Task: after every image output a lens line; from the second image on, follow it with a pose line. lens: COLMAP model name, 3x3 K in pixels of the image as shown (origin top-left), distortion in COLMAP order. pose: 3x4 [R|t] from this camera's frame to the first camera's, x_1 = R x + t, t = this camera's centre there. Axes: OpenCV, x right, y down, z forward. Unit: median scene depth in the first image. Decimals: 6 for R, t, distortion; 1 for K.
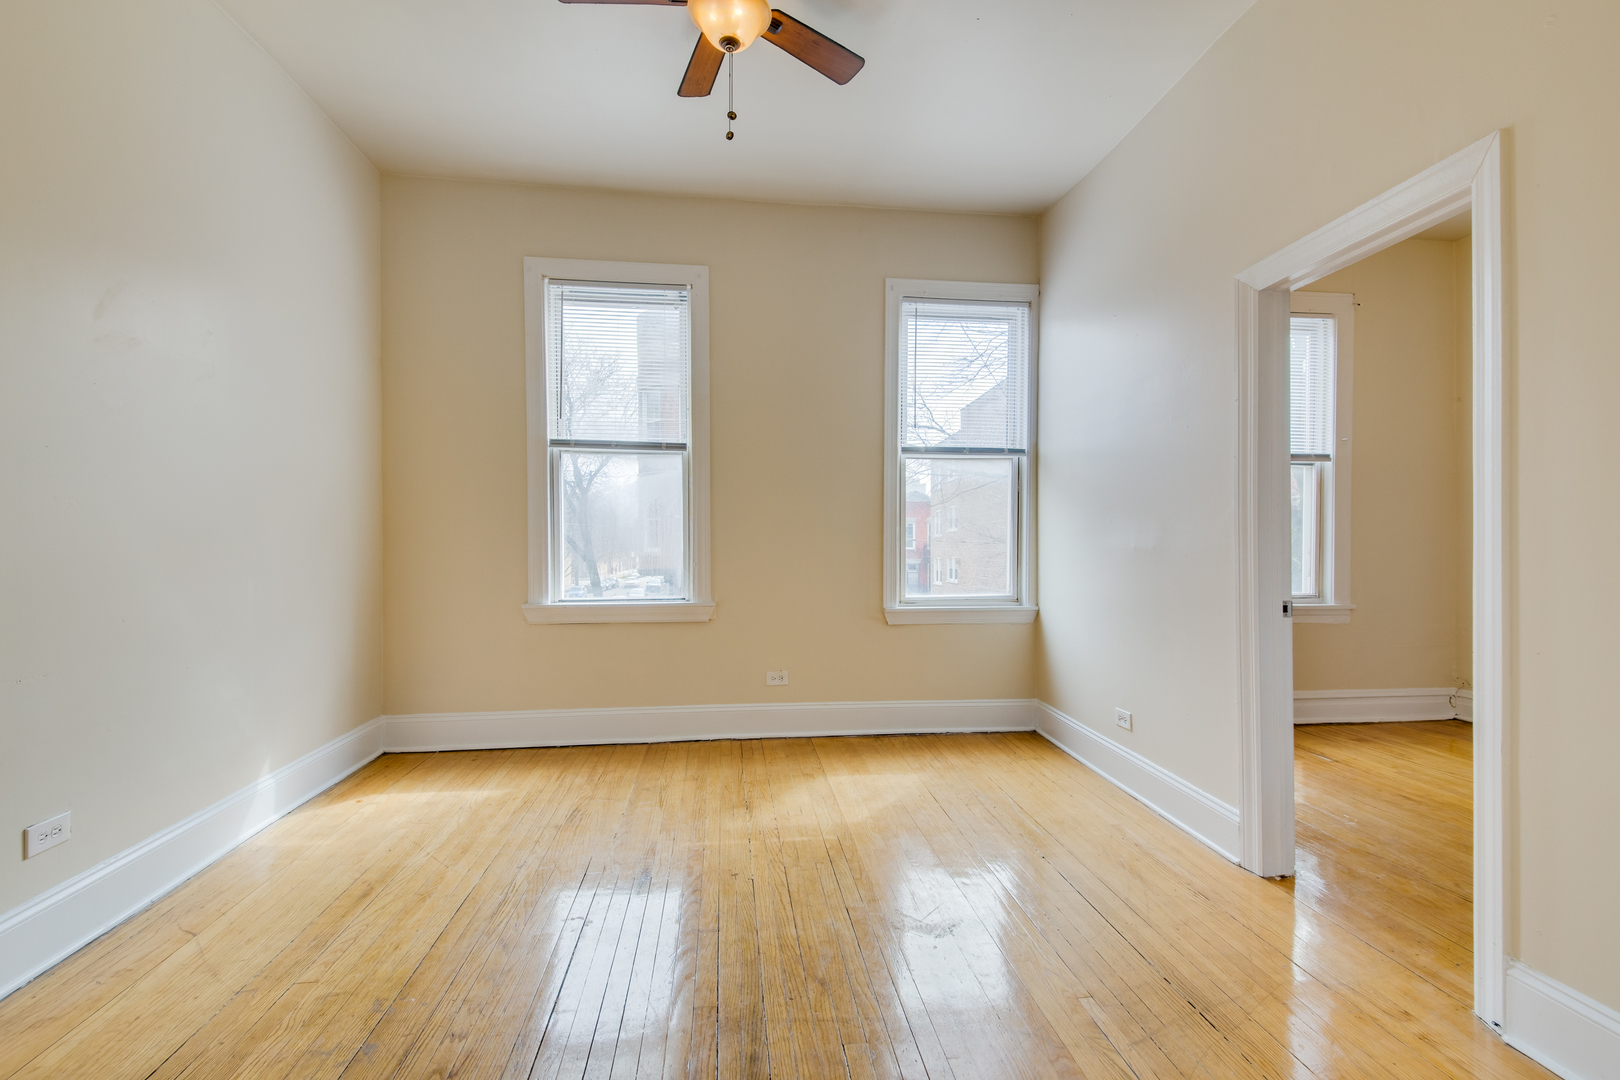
lens RADIAL K [[693.8, 0, 810.8], [0, 693.8, 542.7], [0, 0, 1]] dist [0.056965, -0.026224]
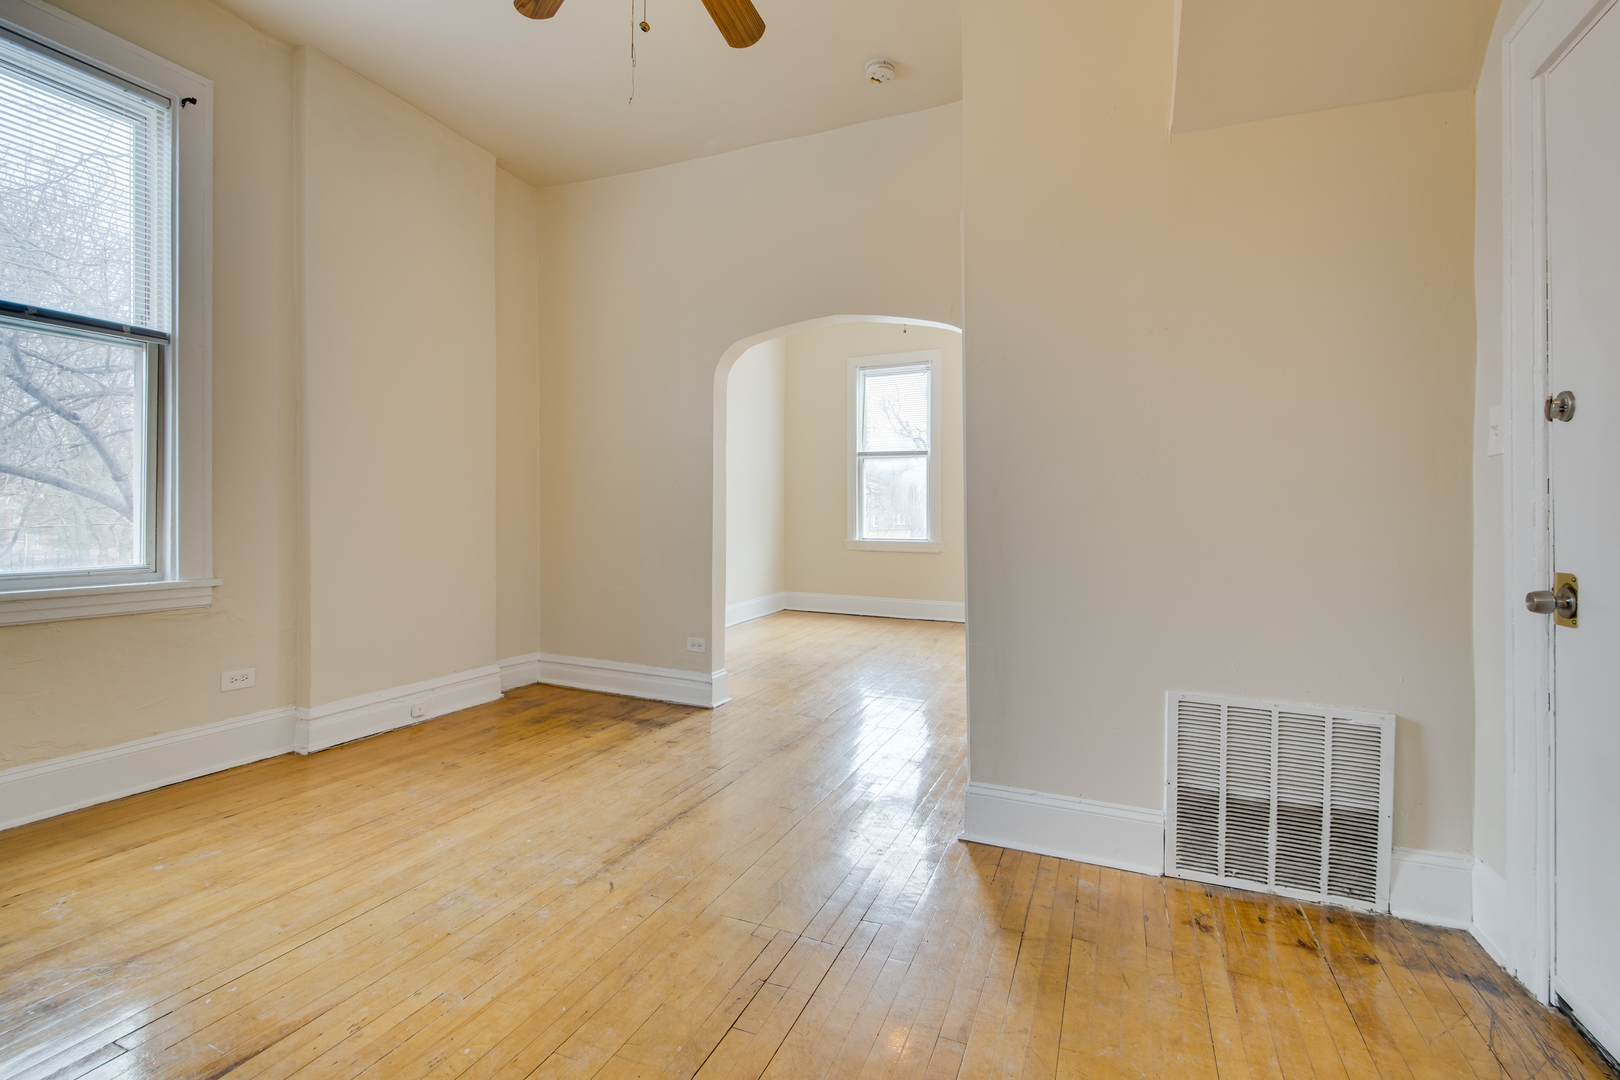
lens RADIAL K [[721.4, 0, 810.6], [0, 721.4, 524.2], [0, 0, 1]] dist [0.055372, -0.030686]
pose [[0.861540, 0.010349, -0.507584, 0.501182], [-0.003000, 0.999879, 0.015294, 0.015630], [0.507680, -0.011654, 0.861467, -0.732144]]
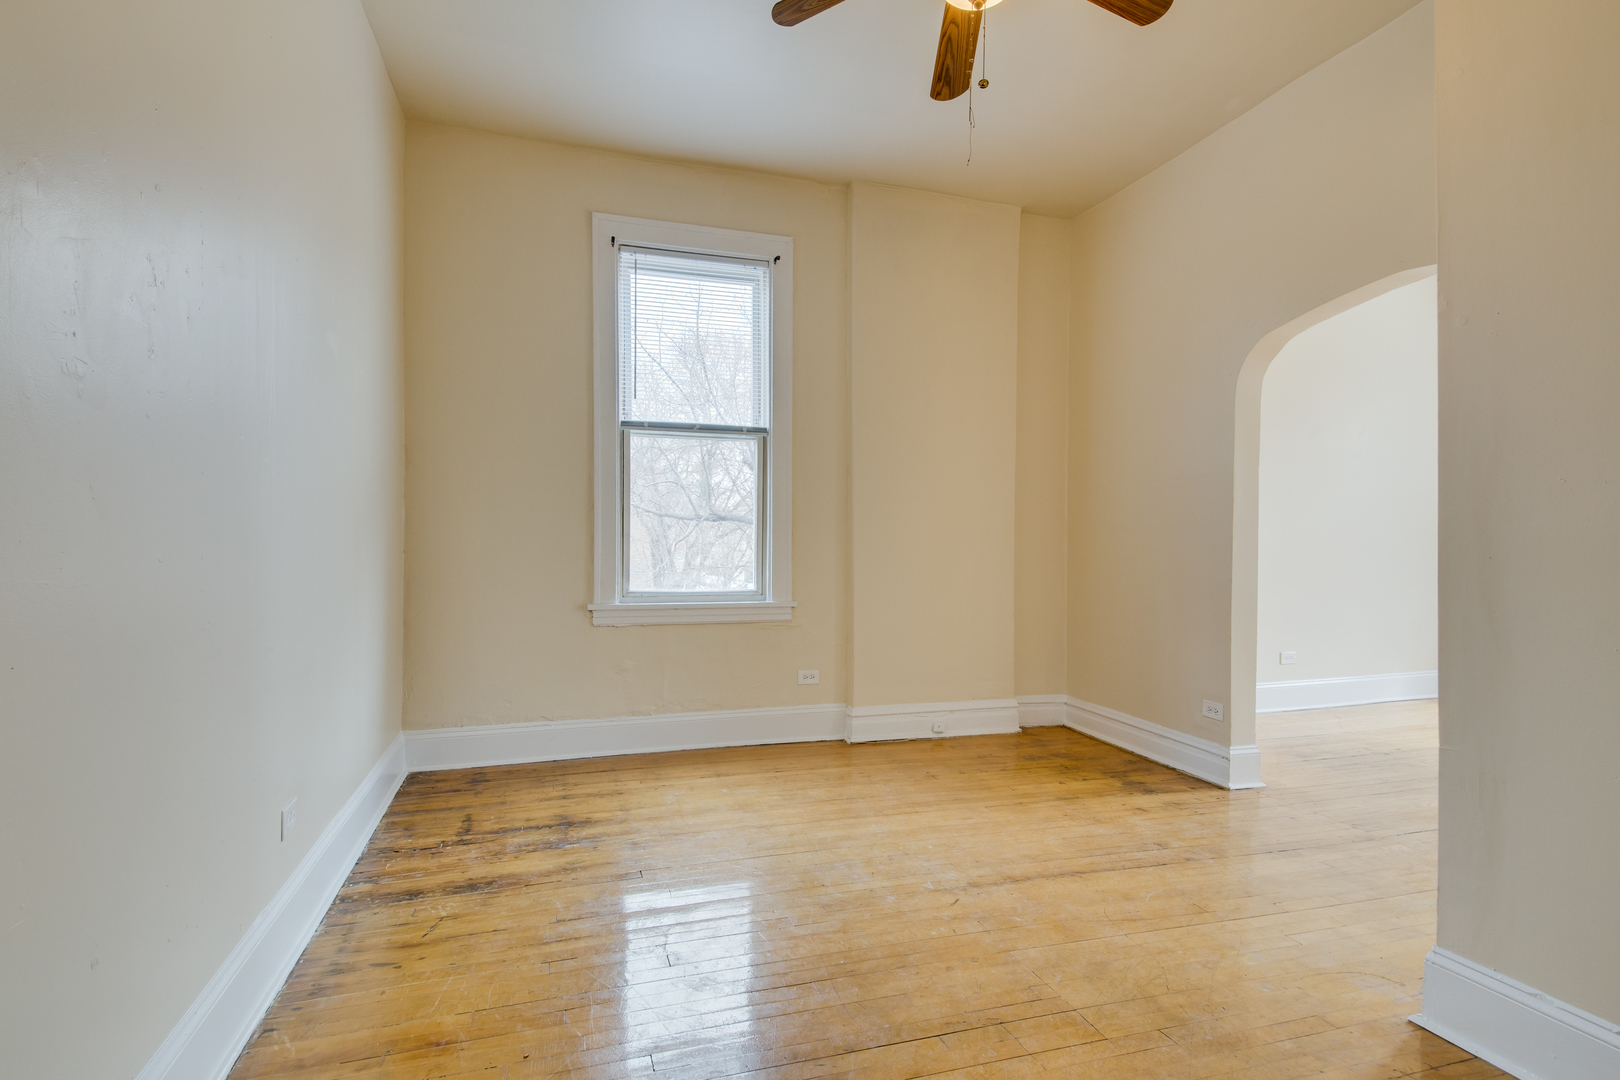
lens RADIAL K [[807.6, 0, 814.5], [0, 807.6, 566.9], [0, 0, 1]] dist [0.066642, -0.000103]
pose [[0.183723, 0.020506, -0.982764, 0.718289], [0.000820, 0.999779, 0.021014, 0.012138], [0.982978, -0.004667, 0.183665, -0.569953]]
